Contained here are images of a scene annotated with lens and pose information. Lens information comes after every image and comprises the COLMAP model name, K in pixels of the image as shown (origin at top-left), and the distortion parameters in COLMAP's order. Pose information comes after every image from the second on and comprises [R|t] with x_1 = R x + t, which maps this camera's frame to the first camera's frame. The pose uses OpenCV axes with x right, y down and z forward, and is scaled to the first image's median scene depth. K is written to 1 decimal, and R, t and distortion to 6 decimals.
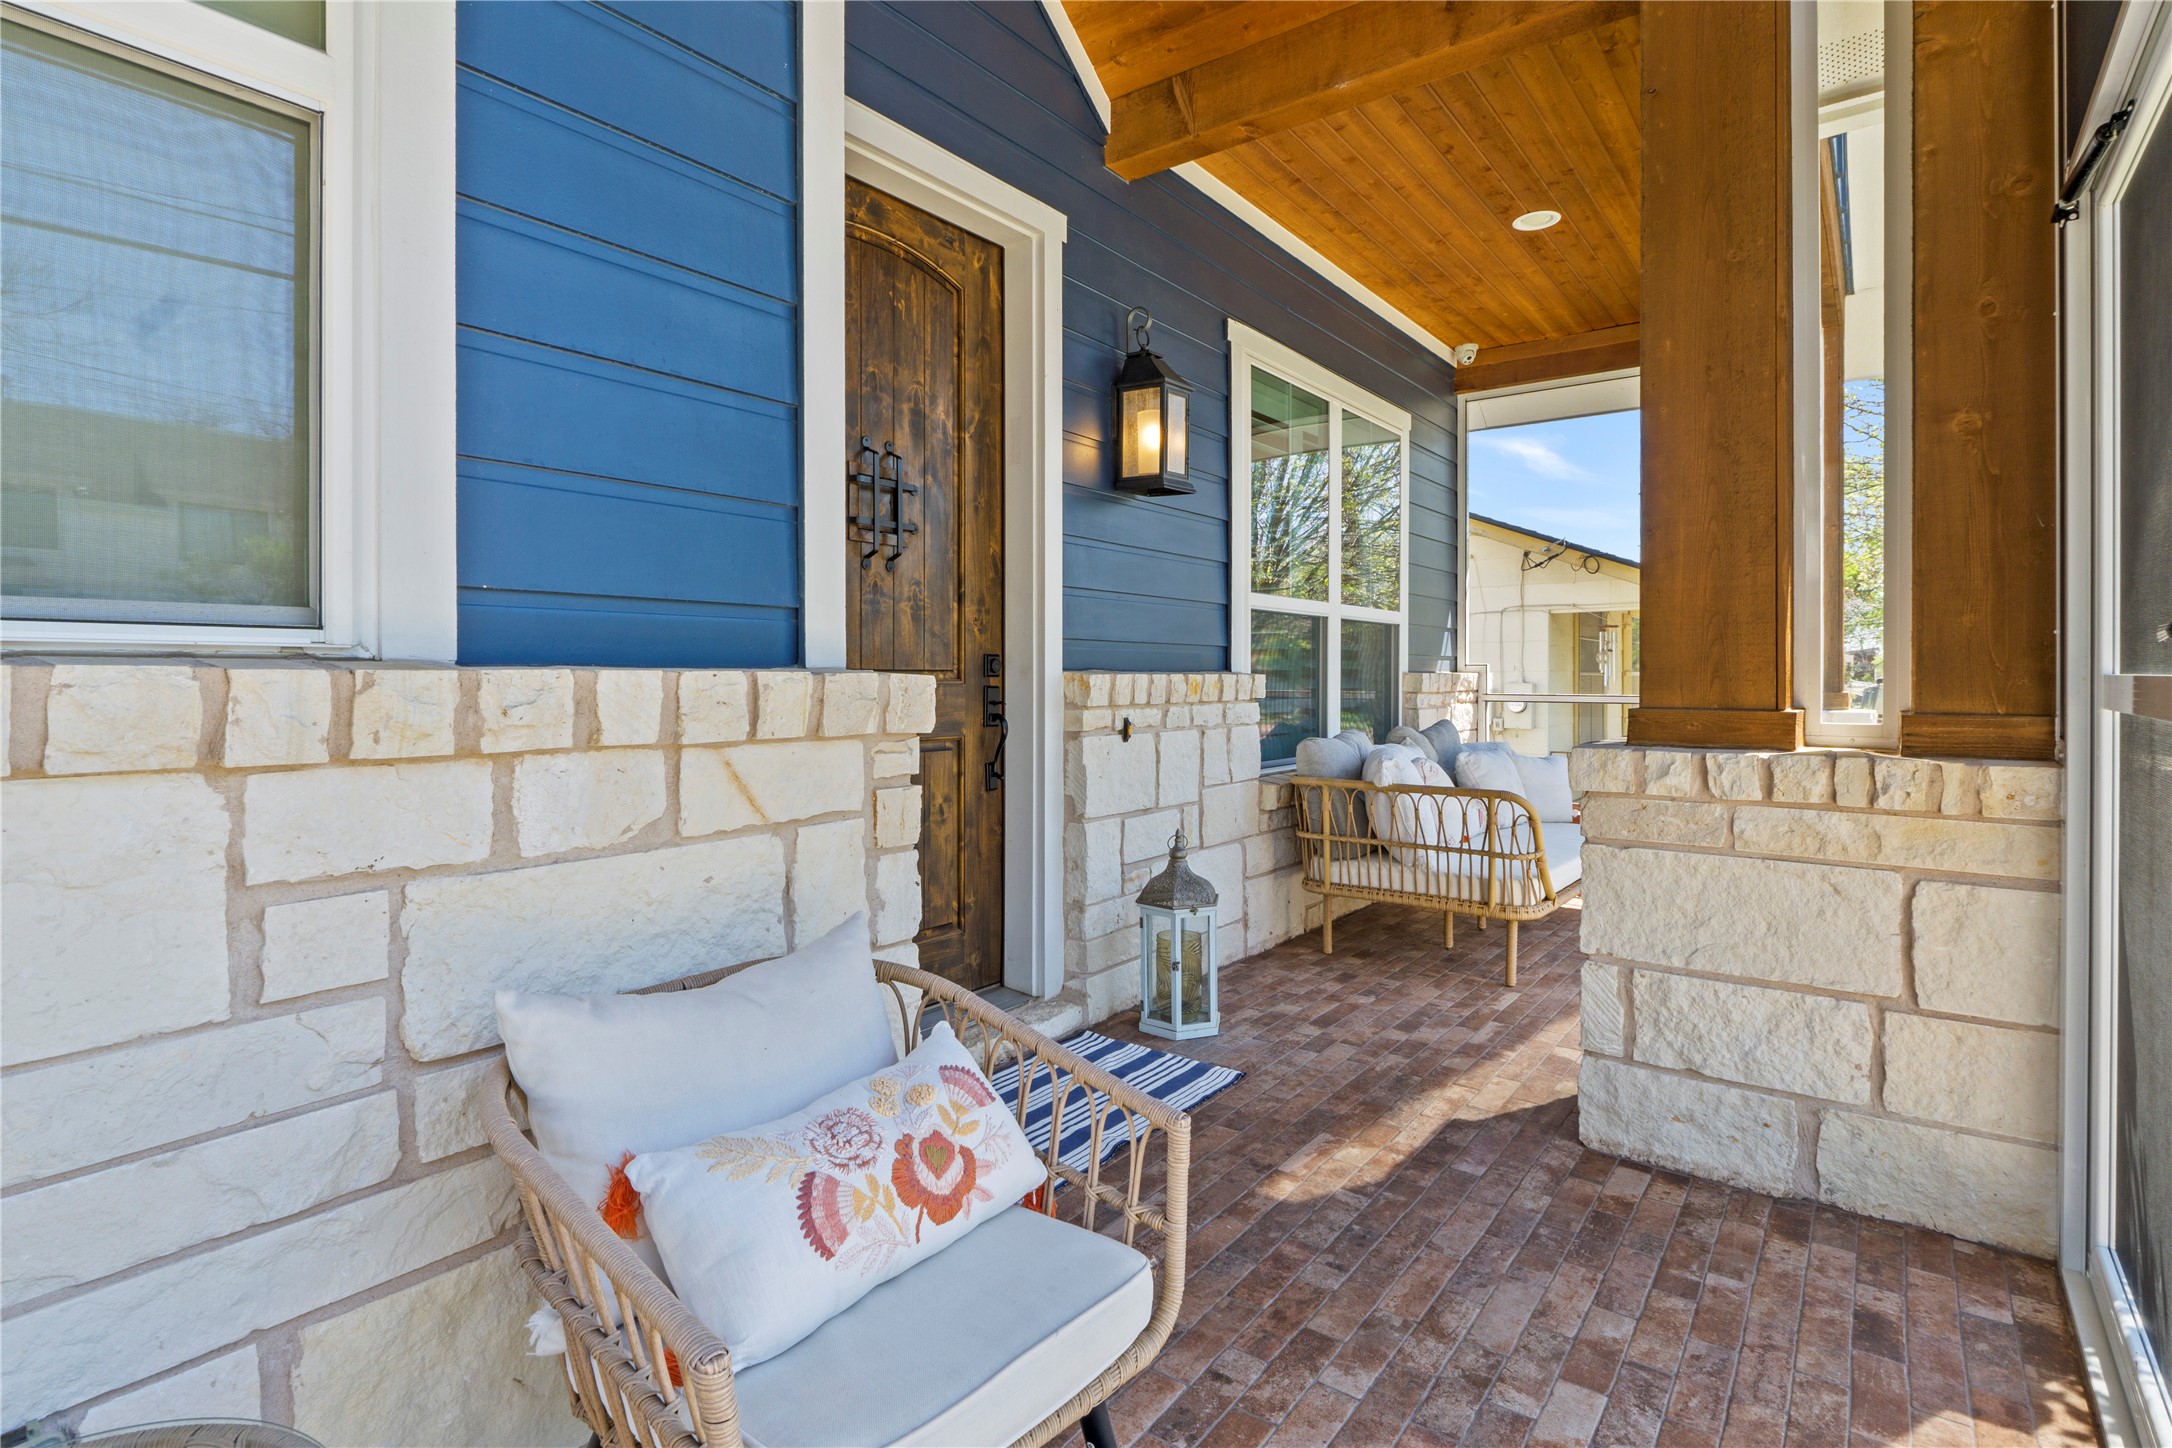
lens RADIAL K [[1085.0, 0, 1086.0], [0, 1085.0, 678.8], [0, 0, 1]] dist [0.000202, 0.000133]
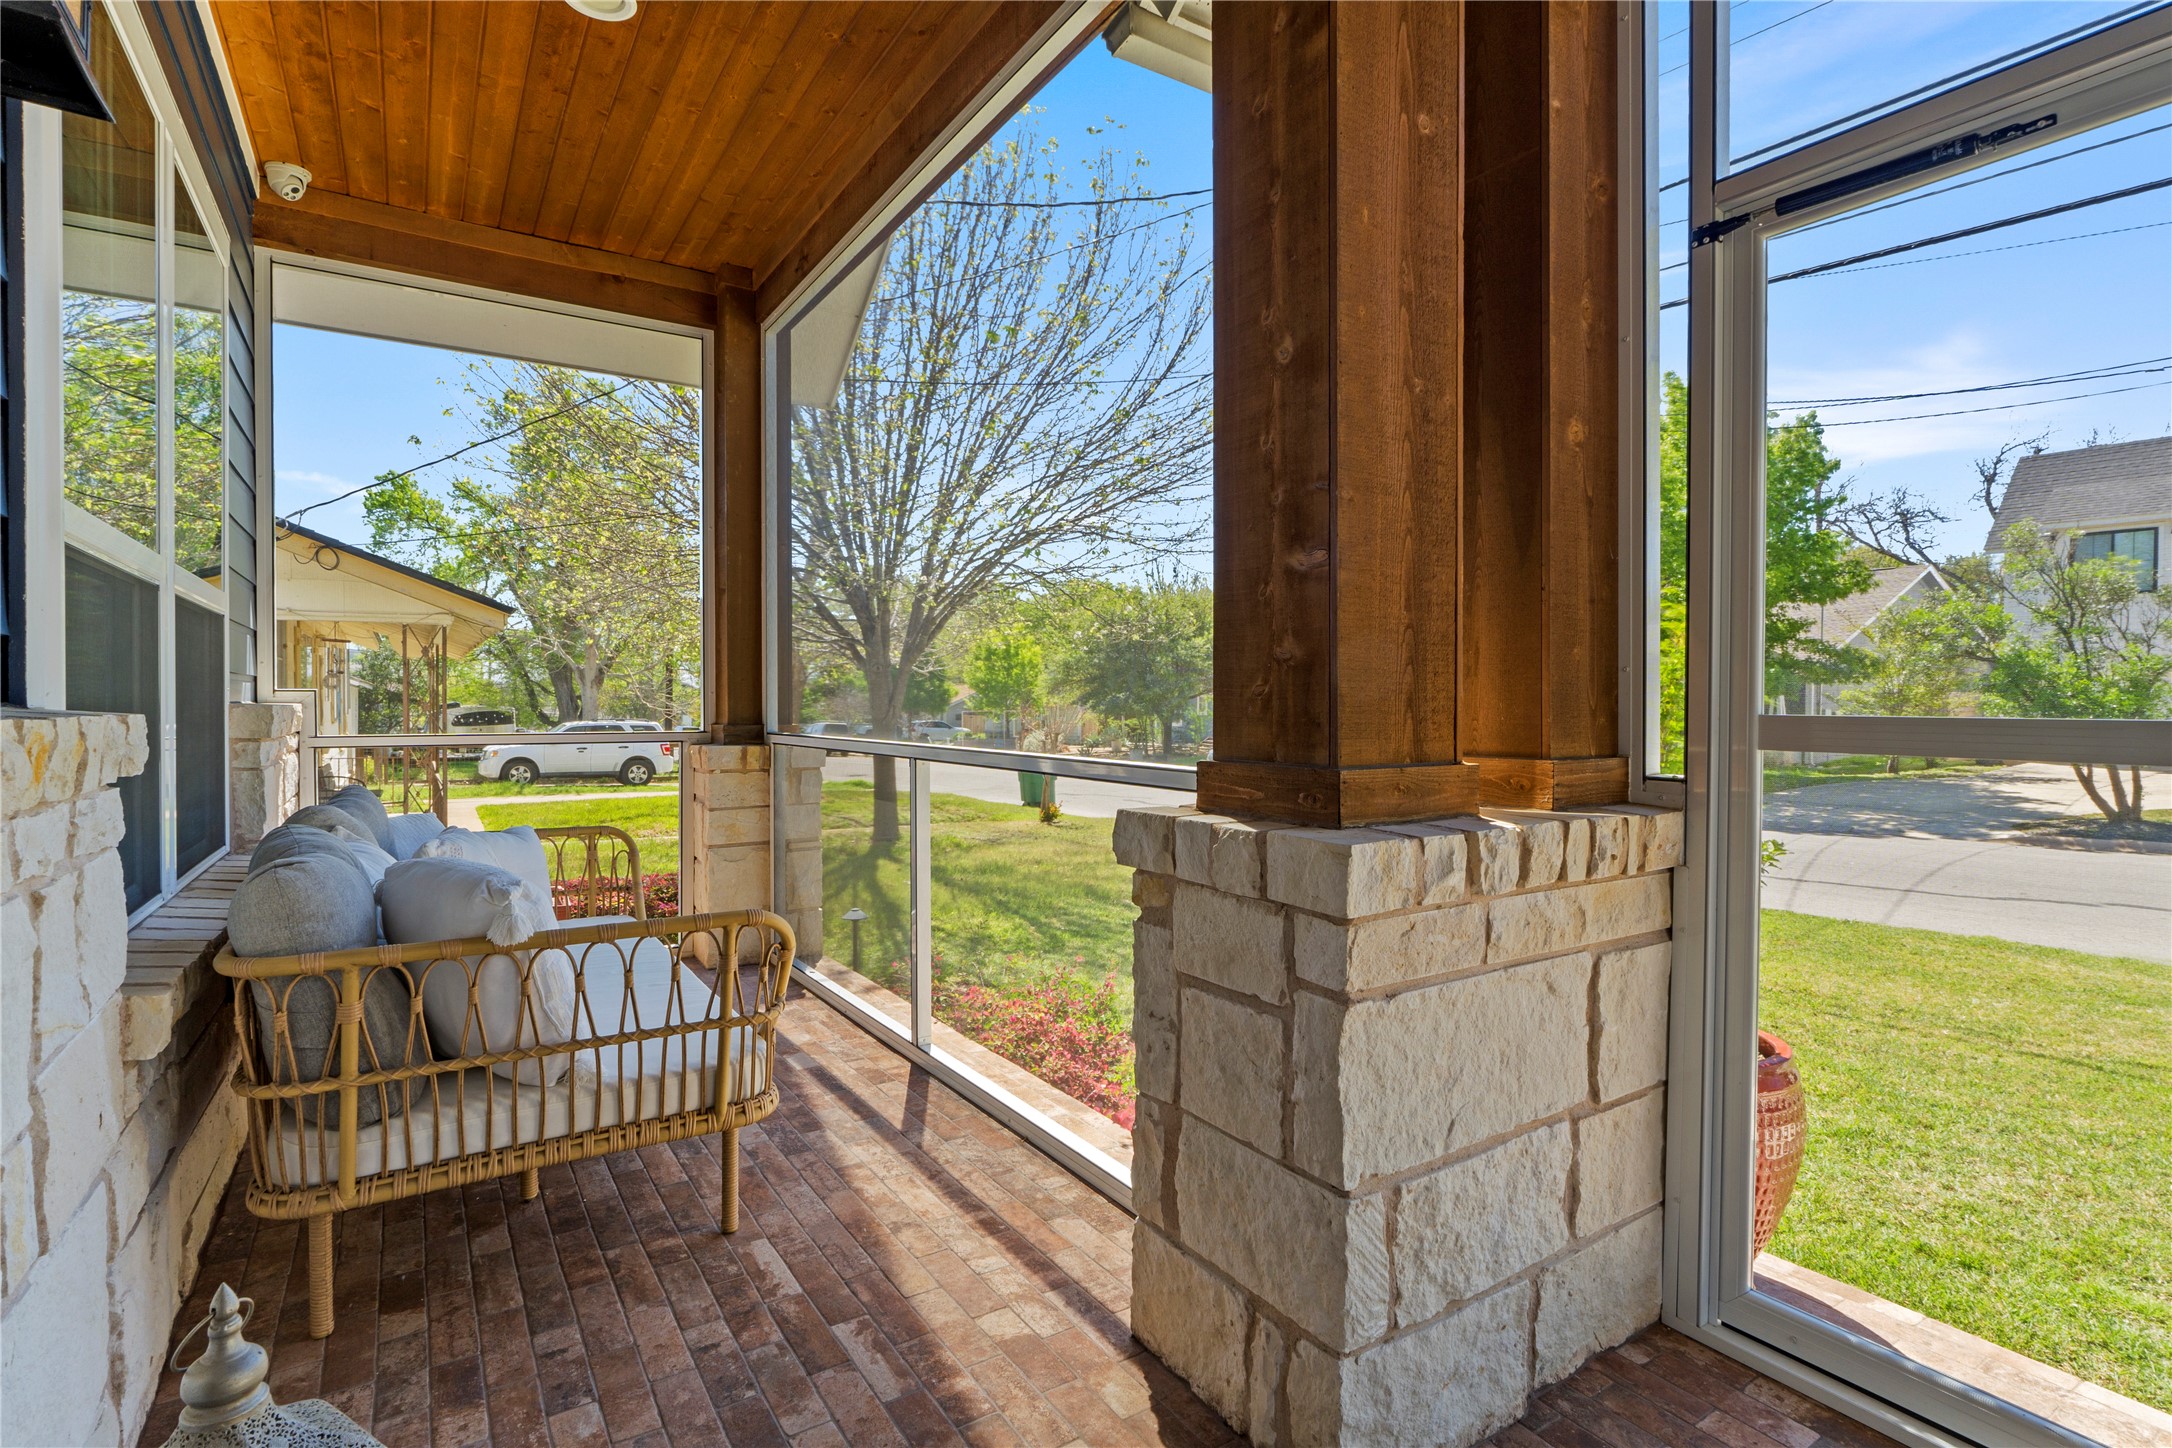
lens RADIAL K [[1031.7, 0, 1086.9], [0, 1031.7, 713.7], [0, 0, 1]] dist [-0.004467, -0.000596]
pose [[0.339092, -0.010353, 0.940696, -0.074005], [0.001671, 0.999944, 0.010403, -0.007889], [-0.940752, -0.001955, 0.339091, 0.626503]]
